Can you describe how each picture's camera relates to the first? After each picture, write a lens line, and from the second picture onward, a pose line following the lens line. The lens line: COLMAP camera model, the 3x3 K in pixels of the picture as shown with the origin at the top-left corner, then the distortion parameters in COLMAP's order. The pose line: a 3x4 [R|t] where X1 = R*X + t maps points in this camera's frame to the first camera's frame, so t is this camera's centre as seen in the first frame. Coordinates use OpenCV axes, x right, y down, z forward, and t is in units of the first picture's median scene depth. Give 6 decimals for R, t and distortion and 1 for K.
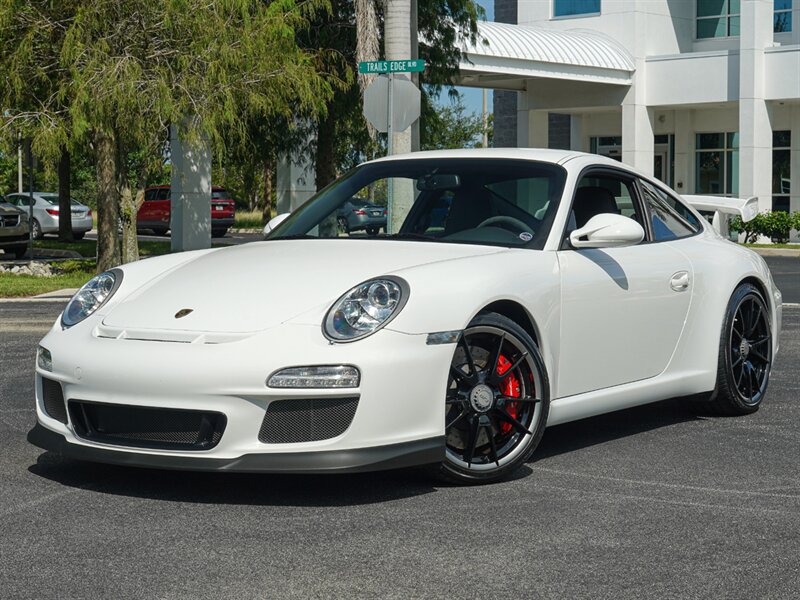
lens RADIAL K [[1606.0, 0, 400.0], [0, 1606.0, 300.0], [0, 0, 1]] dist [0.031845, -0.006619]
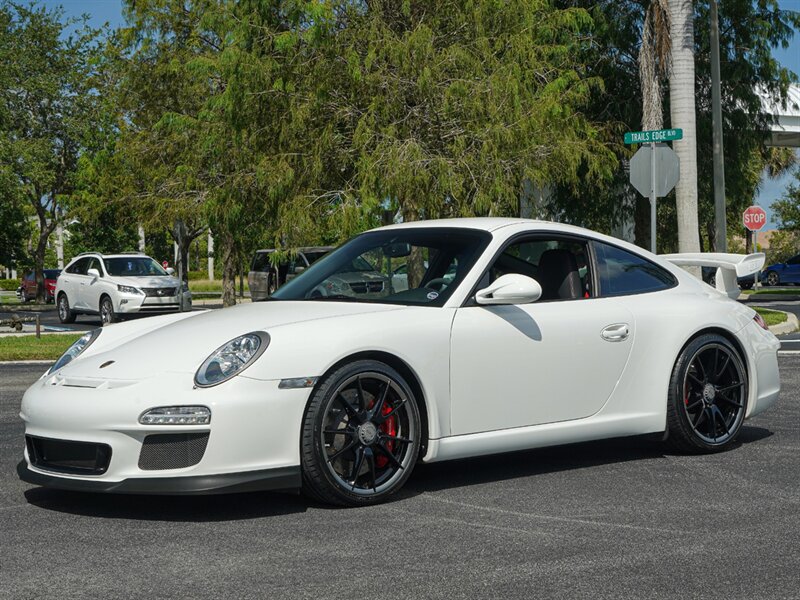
lens RADIAL K [[1521.9, 0, 399.9], [0, 1521.9, 279.0], [0, 0, 1]] dist [0.020686, -0.106696]
pose [[0.965761, -0.023956, -0.258326, 0.384085], [0.010655, 0.998550, -0.052766, 0.006861], [0.259216, 0.048207, 0.964616, -0.069994]]
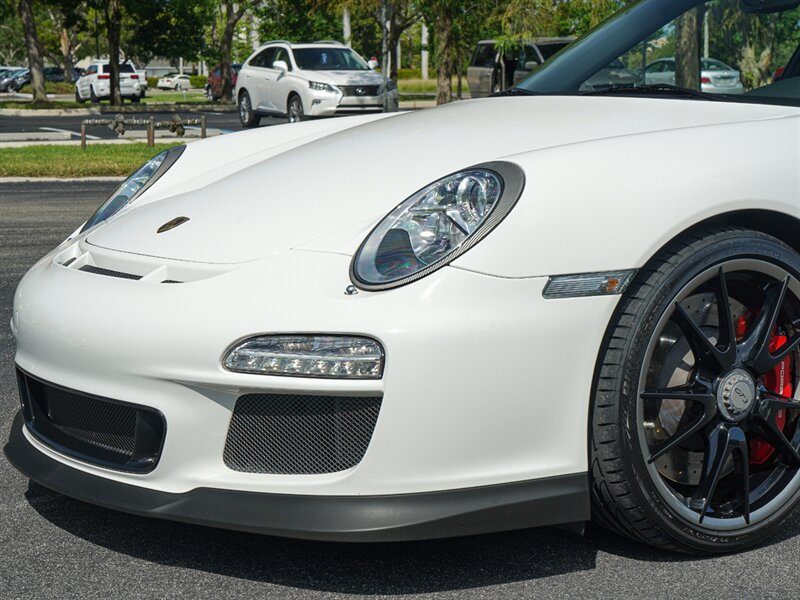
lens RADIAL K [[1749.6, 0, 400.0], [0, 1749.6, 300.0], [0, 0, 1]] dist [-0.001073, -0.172363]
pose [[0.921449, 0.036982, -0.386736, 0.183594], [-0.009581, 0.997319, 0.072543, -0.011179], [0.388382, -0.063139, 0.919333, 0.452673]]
